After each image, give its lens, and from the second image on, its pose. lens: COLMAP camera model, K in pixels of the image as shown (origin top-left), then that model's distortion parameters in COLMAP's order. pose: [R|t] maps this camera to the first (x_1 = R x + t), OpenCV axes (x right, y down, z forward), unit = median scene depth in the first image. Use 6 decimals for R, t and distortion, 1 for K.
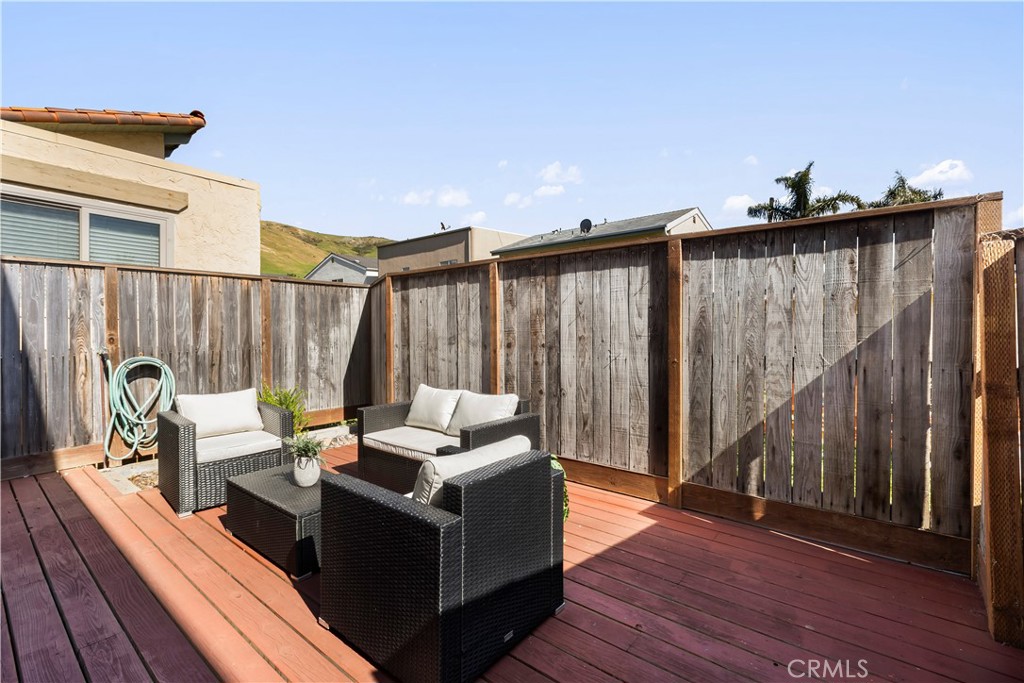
lens RADIAL K [[452.4, 0, 512.0], [0, 452.4, 341.5], [0, 0, 1]] dist [0.000347, 0.000133]
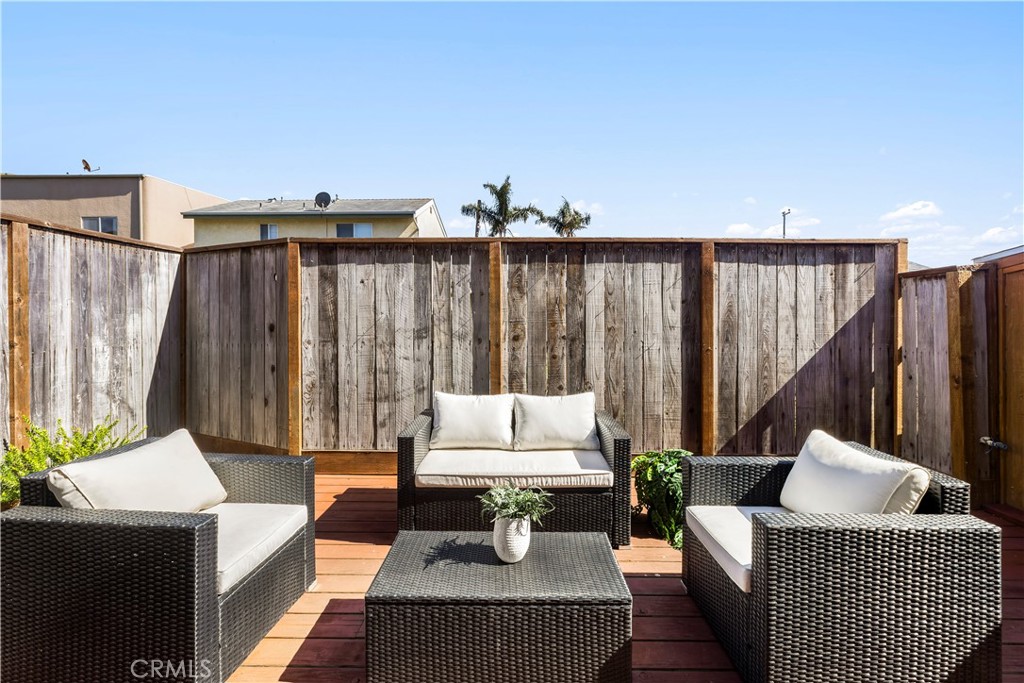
lens RADIAL K [[461.4, 0, 512.7], [0, 461.4, 320.4], [0, 0, 1]] dist [0.001173, 0.000244]
pose [[0.785793, -0.001269, 0.618488, -0.604246], [0.010430, 0.999883, -0.011200, -0.016883], [-0.618401, 0.015252, 0.785715, 0.319493]]
